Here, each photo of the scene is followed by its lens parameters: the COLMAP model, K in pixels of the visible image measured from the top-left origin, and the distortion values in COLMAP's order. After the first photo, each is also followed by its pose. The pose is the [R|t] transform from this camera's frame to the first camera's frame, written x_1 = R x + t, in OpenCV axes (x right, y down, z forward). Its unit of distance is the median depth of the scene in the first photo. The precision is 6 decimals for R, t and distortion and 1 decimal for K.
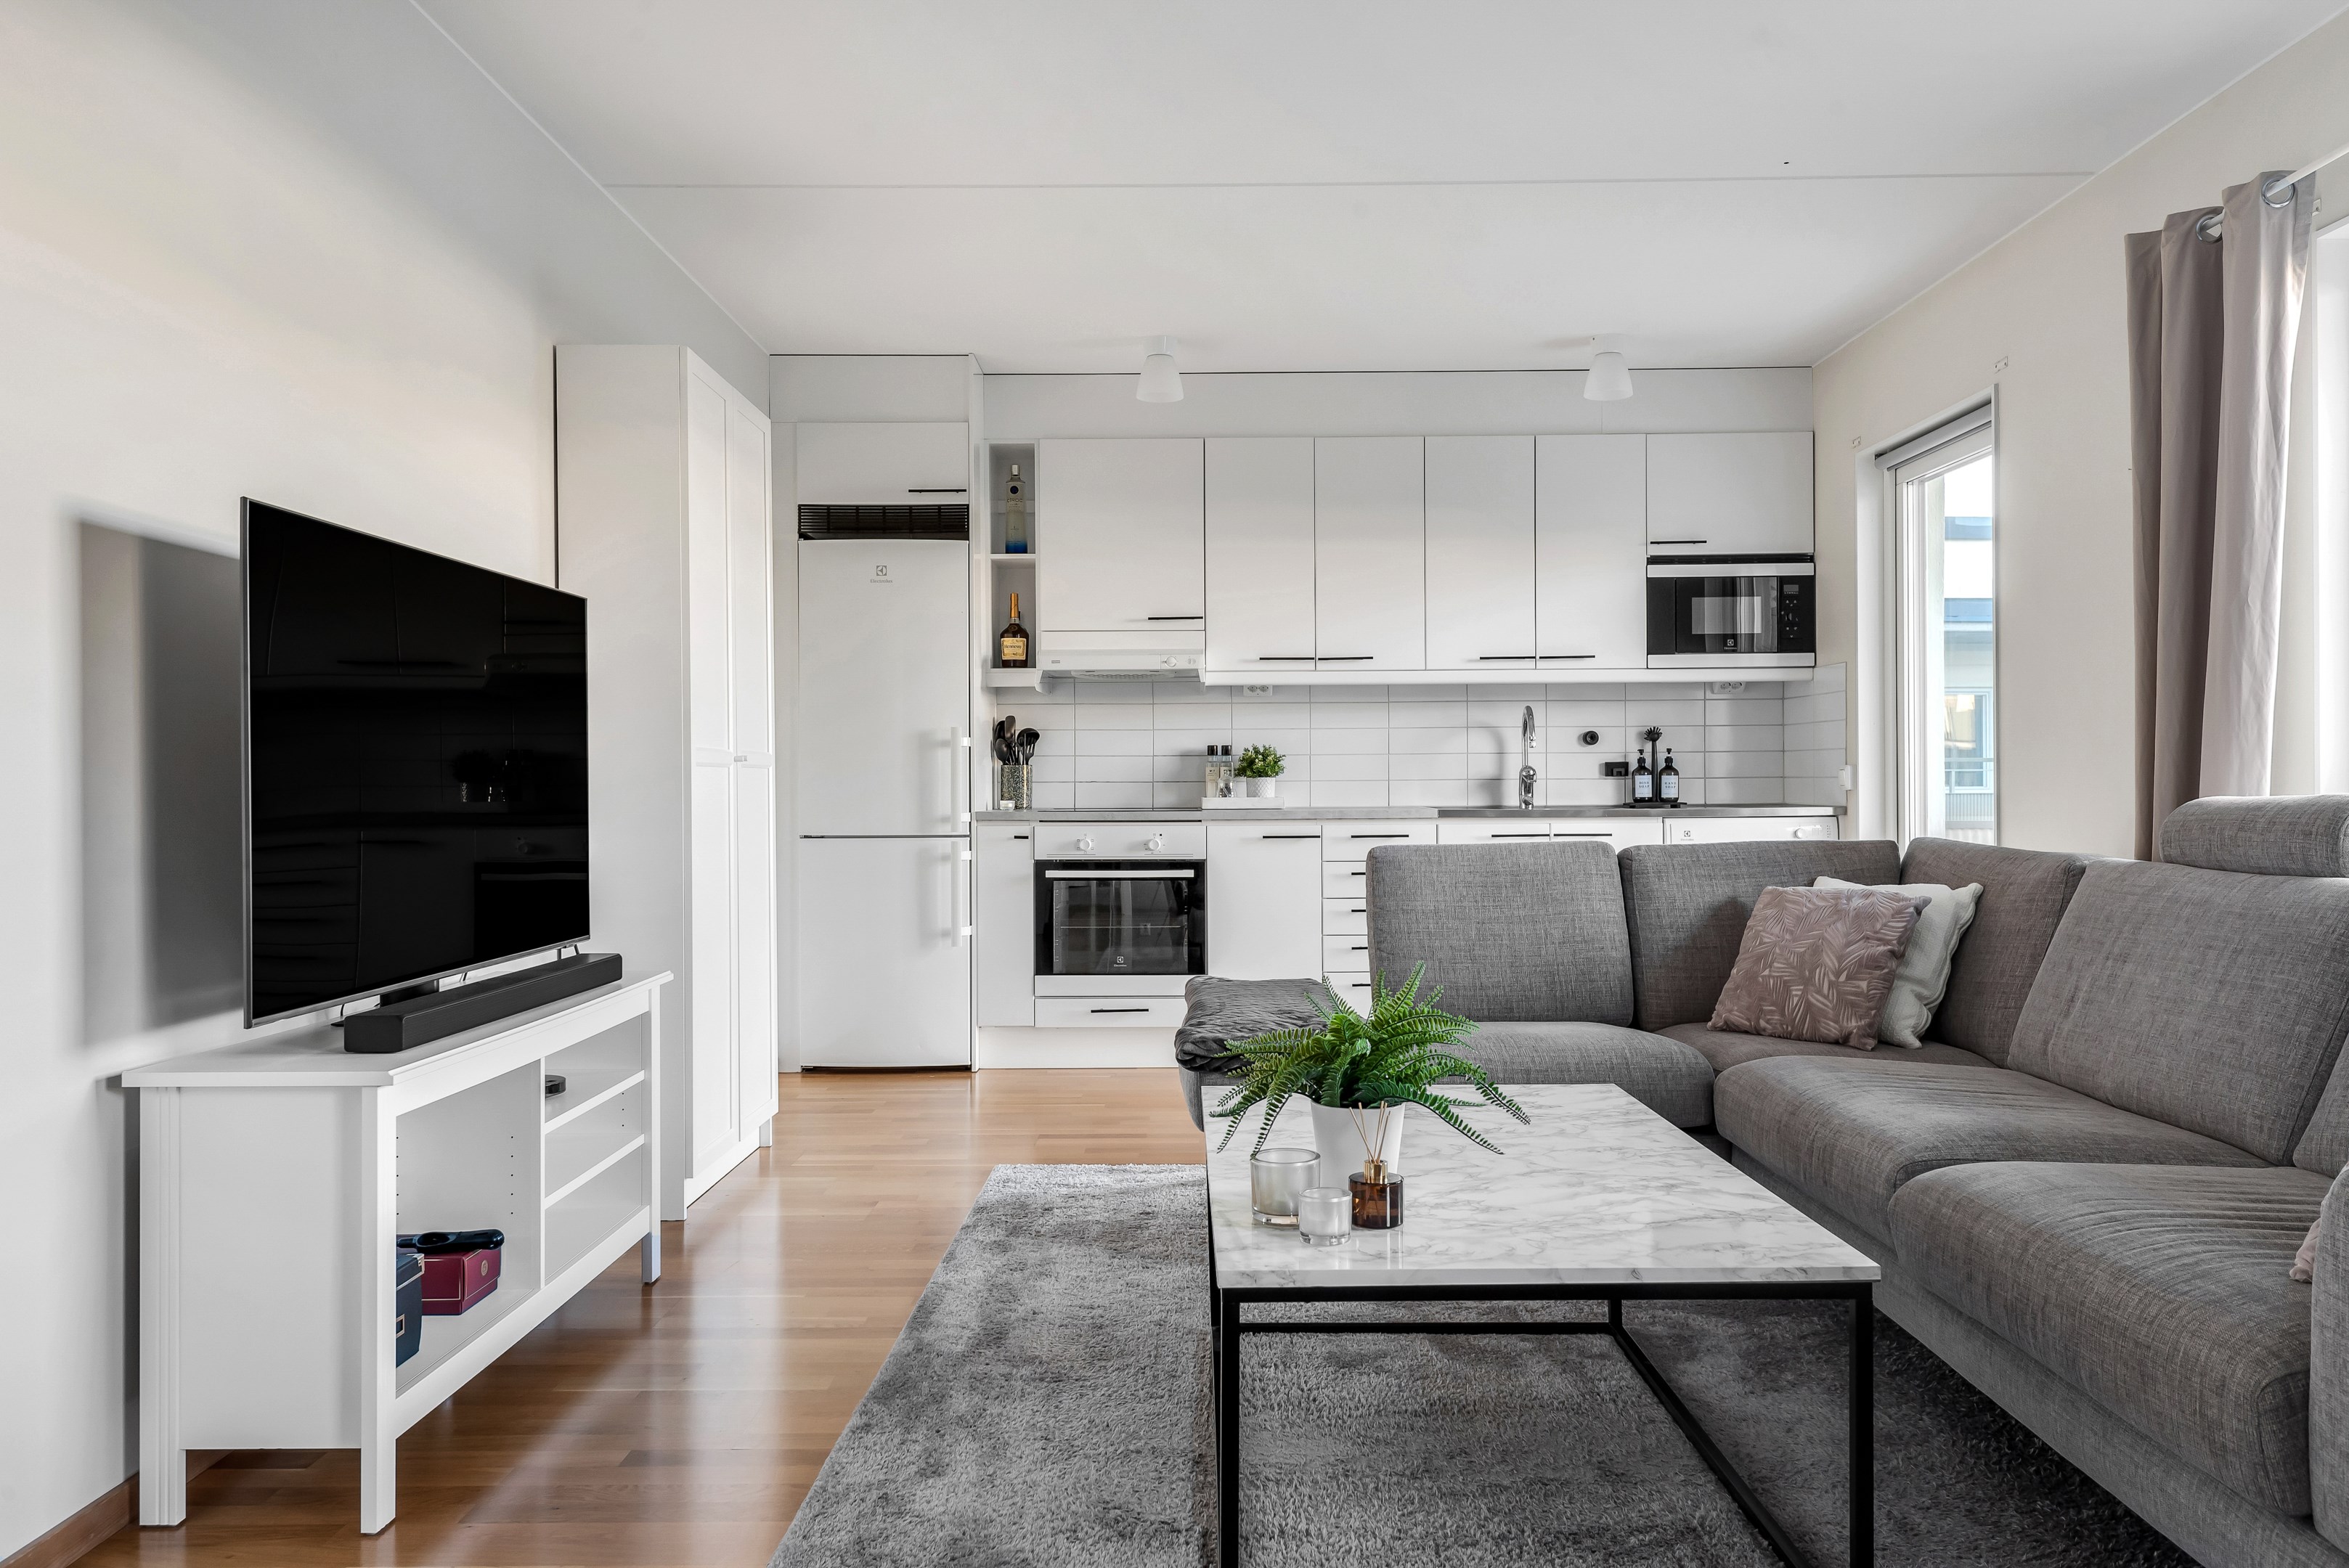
lens RADIAL K [[1687.9, 0, 1187.0], [0, 1687.9, 768.7], [0, 0, 1]] dist [0.031381, -0.007800]
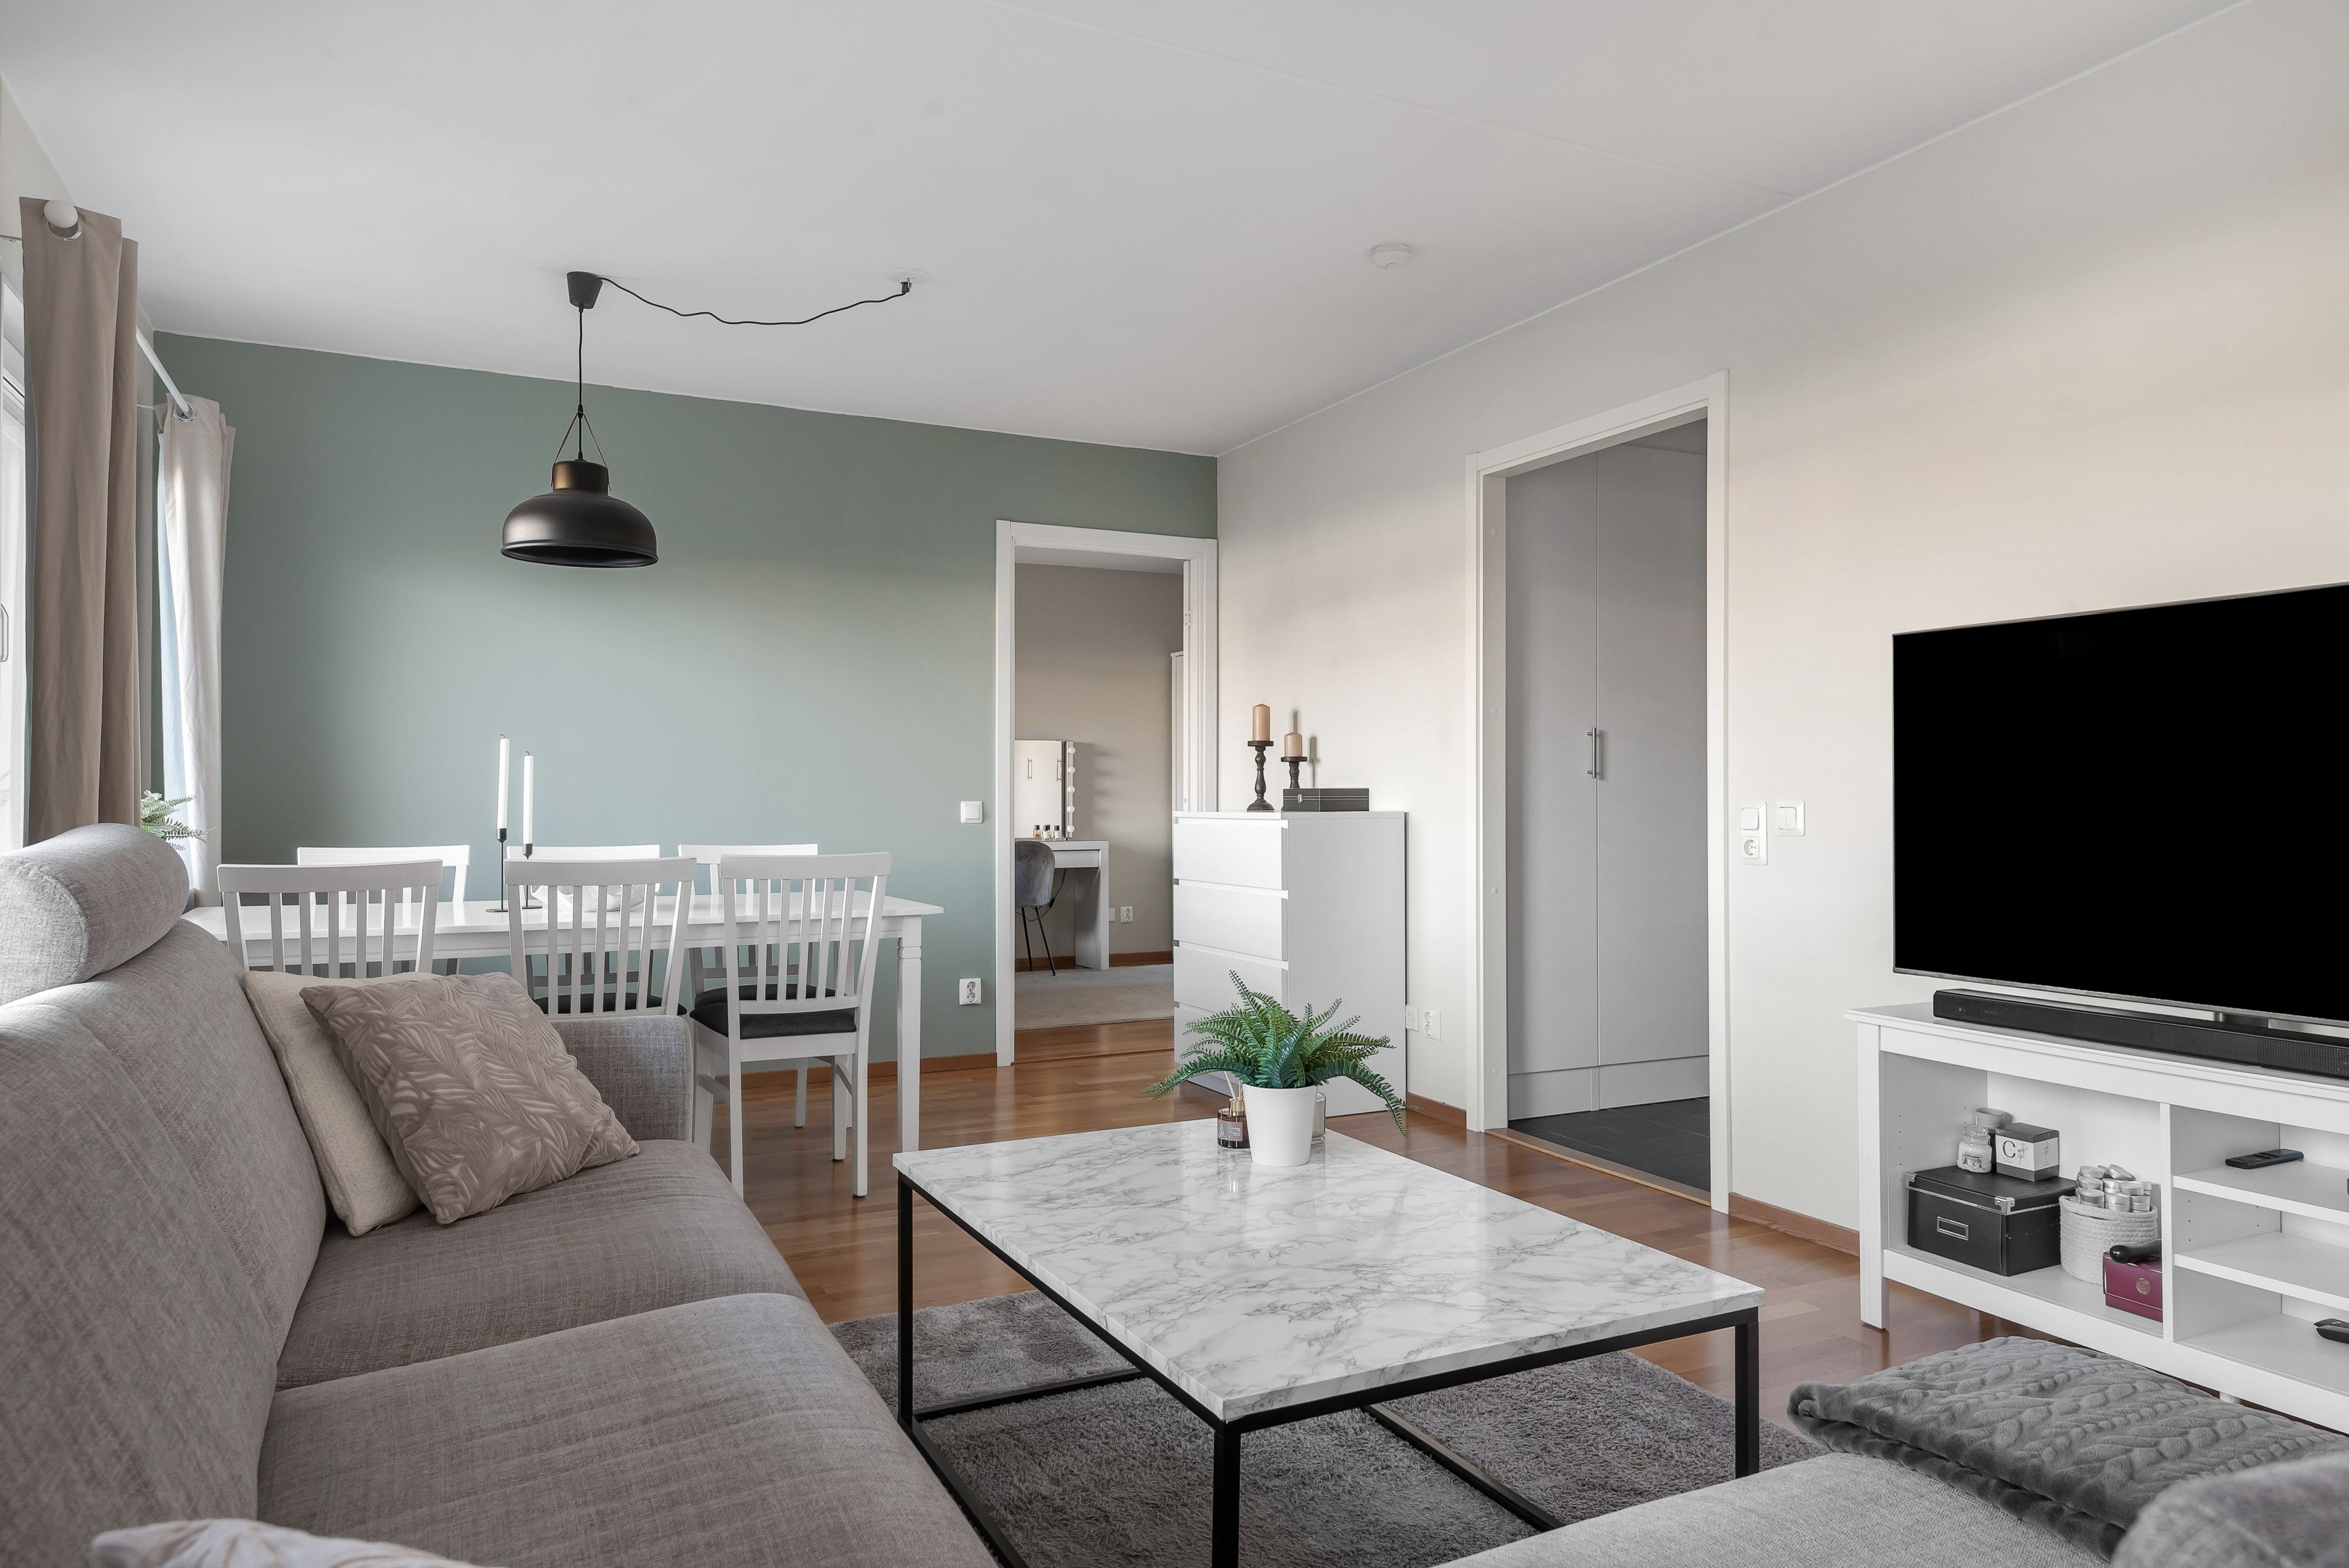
lens RADIAL K [[1485.7, 0, 1180.0], [0, 1485.7, 782.5], [0, 0, 1]] dist [-0.003131, -0.000478]
pose [[-0.892089, 0.000322, -0.451860, 0.593177], [0.002515, 0.999988, -0.004251, -0.016436], [0.451853, -0.004929, -0.892079, 1.749199]]
